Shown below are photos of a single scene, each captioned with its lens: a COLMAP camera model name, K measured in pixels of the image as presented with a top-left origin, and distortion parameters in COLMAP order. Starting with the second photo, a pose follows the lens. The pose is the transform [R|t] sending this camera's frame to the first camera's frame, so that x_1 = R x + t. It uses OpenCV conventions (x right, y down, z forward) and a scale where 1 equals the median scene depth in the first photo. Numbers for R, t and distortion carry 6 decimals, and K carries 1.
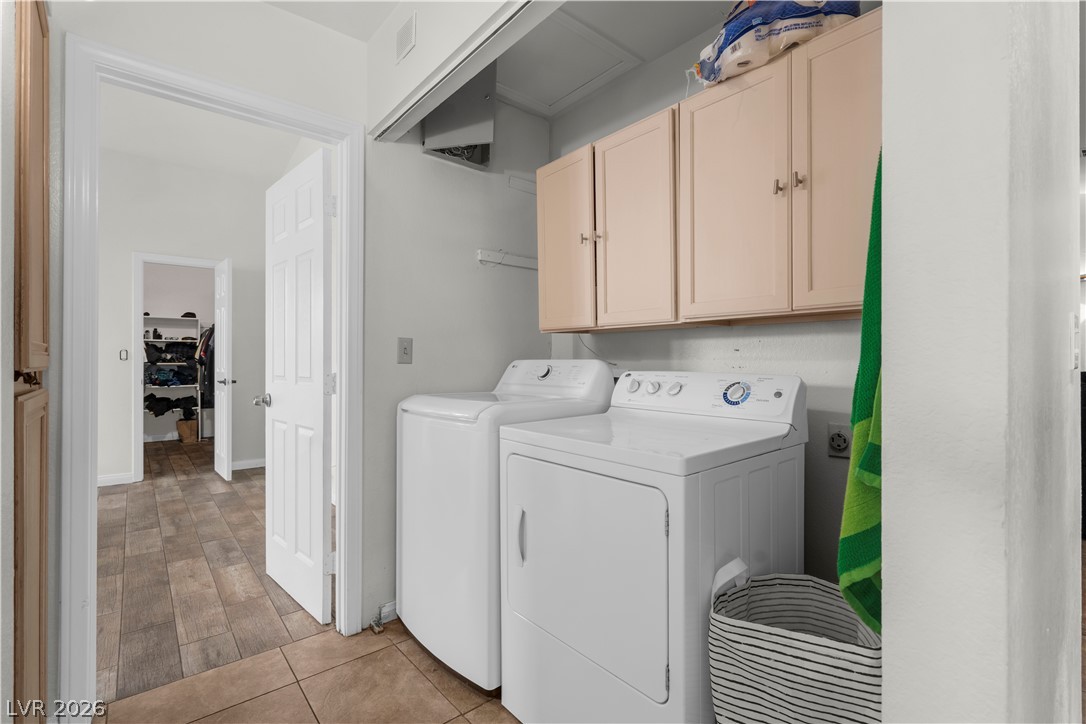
lens RADIAL K [[491.9, 0, 543.3], [0, 491.9, 360.0], [0, 0, 1]] dist [-0.006409, 0.003236]
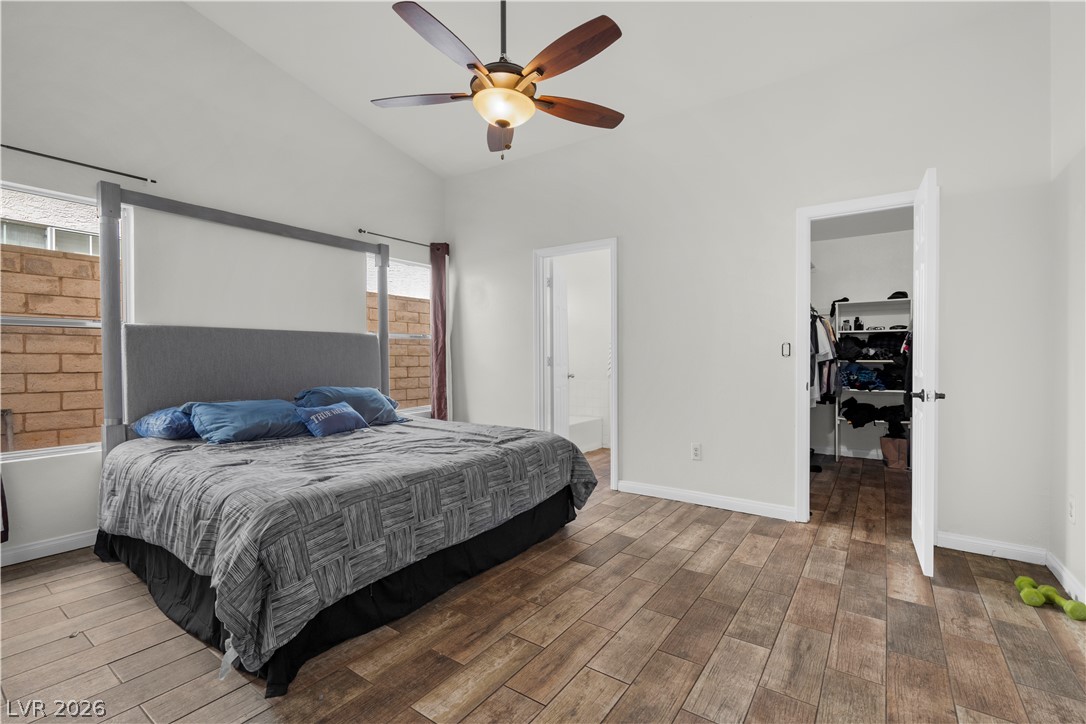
lens RADIAL K [[491.9, 0, 535.9], [0, 491.9, 360.9], [0, 0, 1]] dist [-0.006409, 0.003236]
pose [[0.253106, 0.006909, -0.967414, -0.151263], [0.002823, 0.999965, 0.007880, -0.000193], [0.967435, -0.004726, 0.253077, 0.297668]]
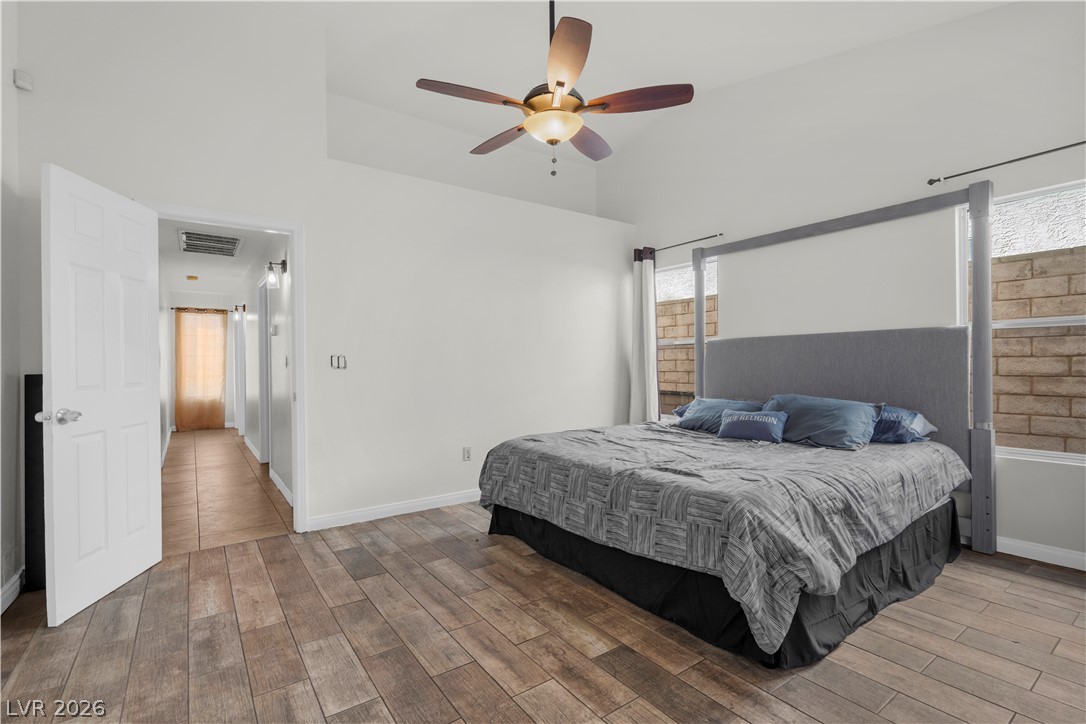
lens RADIAL K [[491.9, 0, 538.2], [0, 491.9, 366.5], [0, 0, 1]] dist [-0.006409, 0.003236]
pose [[-0.996766, 0.010153, 0.079711, -0.518090], [0.010345, 0.999944, 0.002000, -0.000047], [-0.079686, 0.002819, -0.996816, 0.733768]]
